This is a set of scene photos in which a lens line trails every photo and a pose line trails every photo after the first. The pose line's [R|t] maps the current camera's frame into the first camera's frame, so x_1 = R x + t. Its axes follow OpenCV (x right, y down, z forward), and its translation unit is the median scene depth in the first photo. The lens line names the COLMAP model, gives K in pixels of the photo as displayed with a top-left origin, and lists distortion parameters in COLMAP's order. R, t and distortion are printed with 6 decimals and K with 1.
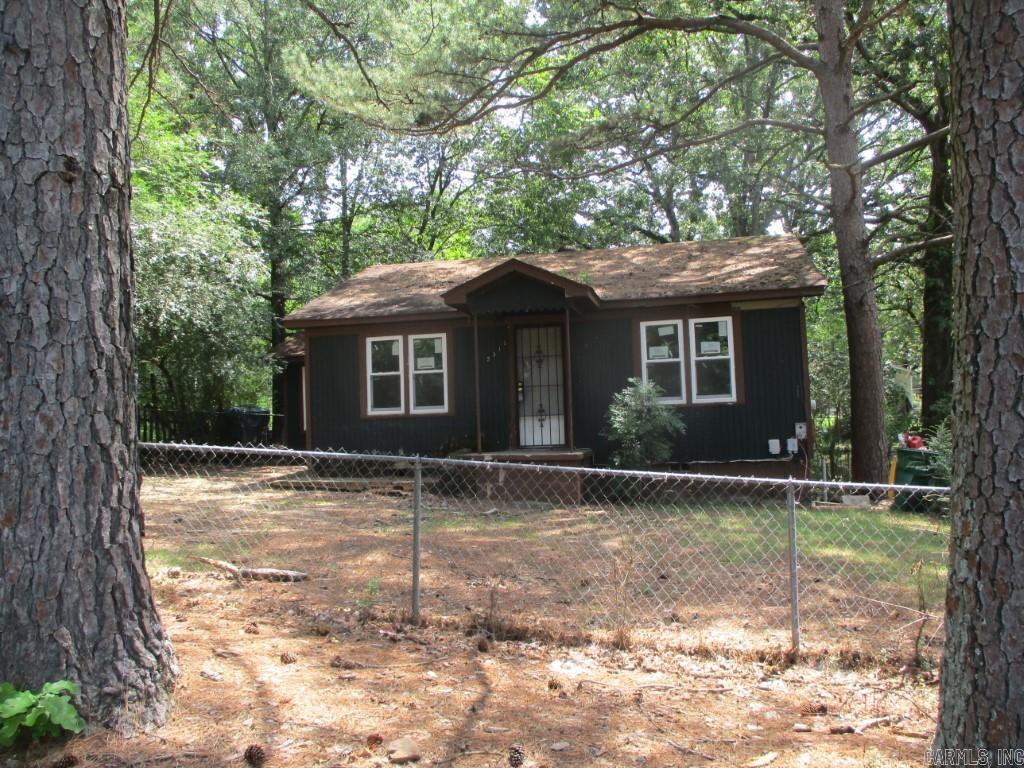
lens RADIAL K [[846.5, 0, 509.6], [0, 846.5, 377.0], [0, 0, 1]] dist [-0.049340, 0.040337]
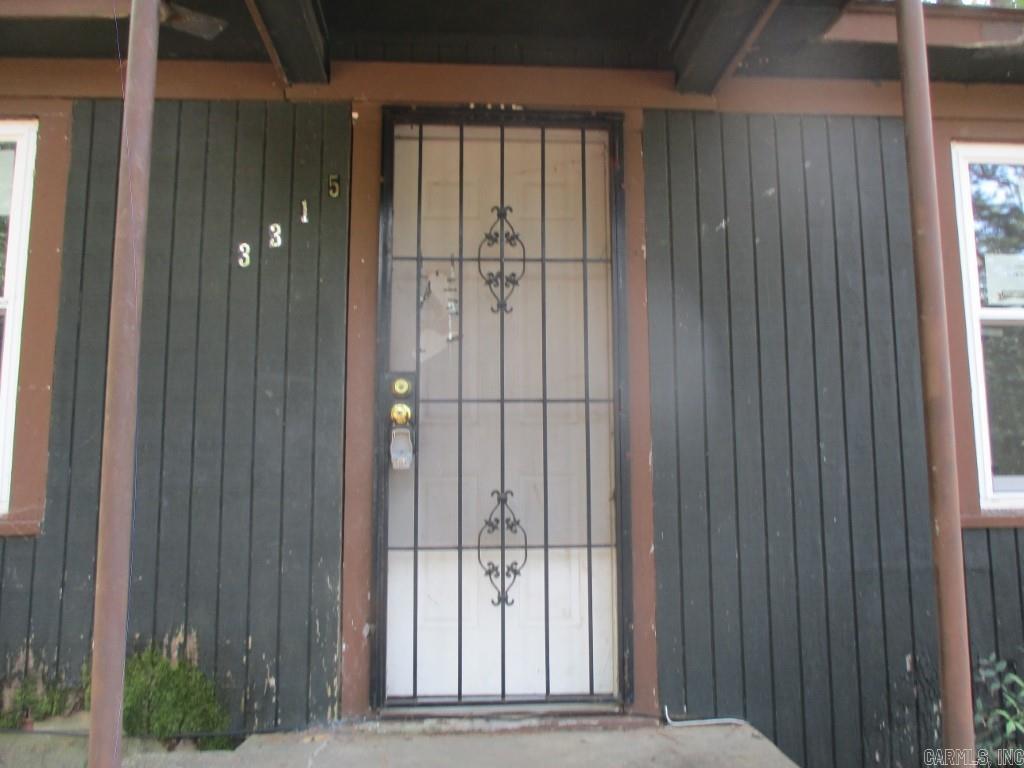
lens RADIAL K [[846.5, 0, 509.6], [0, 846.5, 377.0], [0, 0, 1]] dist [-0.049340, 0.040337]
pose [[0.958180, 0.066823, 0.278254, -0.018892], [-0.044489, 0.995316, -0.085827, 0.022508], [-0.282686, 0.069858, 0.956665, 0.805826]]
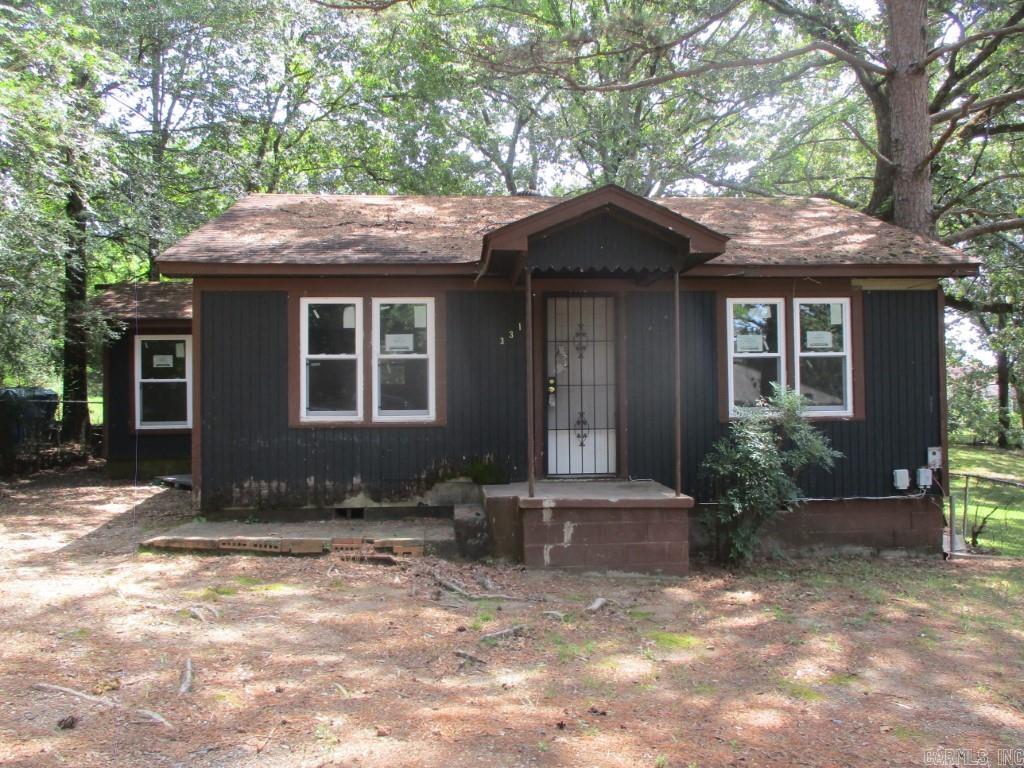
lens RADIAL K [[846.5, 0, 509.6], [0, 846.5, 377.0], [0, 0, 1]] dist [-0.049340, 0.040337]
pose [[0.956917, 0.030425, 0.288763, -0.211616], [-0.039423, 0.998900, 0.025393, -0.010524], [-0.287673, -0.035683, 0.957064, 0.376867]]
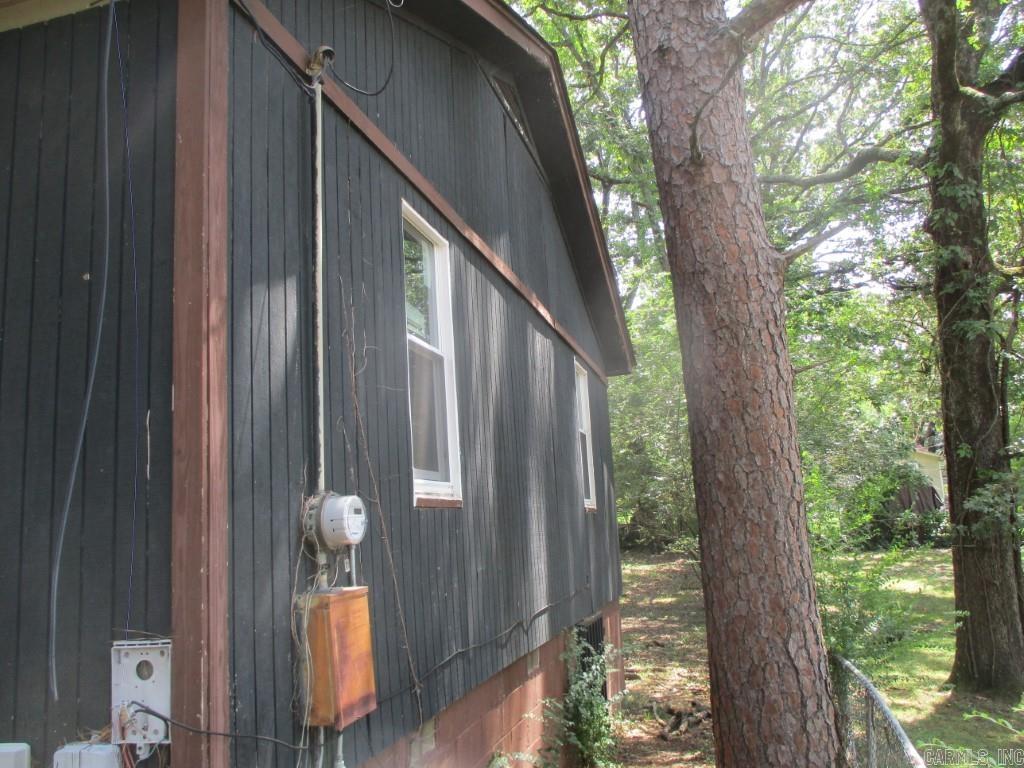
lens RADIAL K [[846.5, 0, 509.6], [0, 846.5, 377.0], [0, 0, 1]] dist [-0.049340, 0.040337]
pose [[0.999288, -0.032000, -0.020005, 0.391393], [0.029403, 0.992480, -0.118823, 0.024068], [0.023657, 0.118151, 0.992714, 0.781734]]
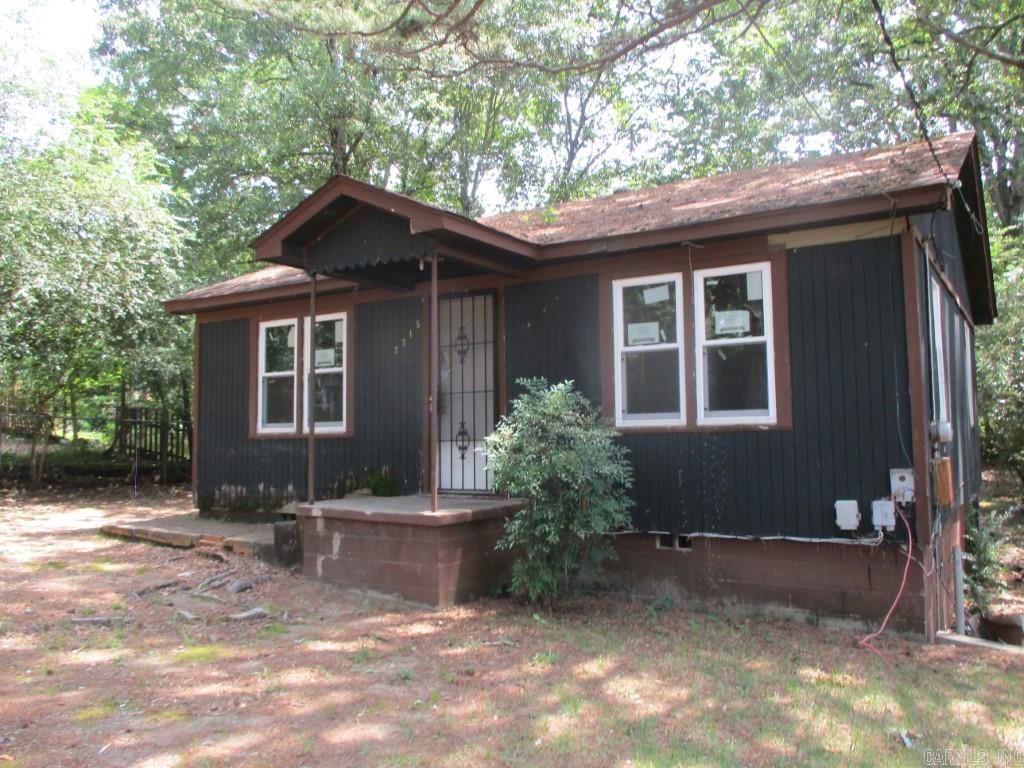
lens RADIAL K [[846.5, 0, 509.6], [0, 846.5, 377.0], [0, 0, 1]] dist [-0.049340, 0.040337]
pose [[0.945325, -0.002709, -0.326119, 0.269334], [0.000702, 0.999980, -0.006271, 0.003276], [0.326130, 0.005699, 0.945308, 0.431189]]
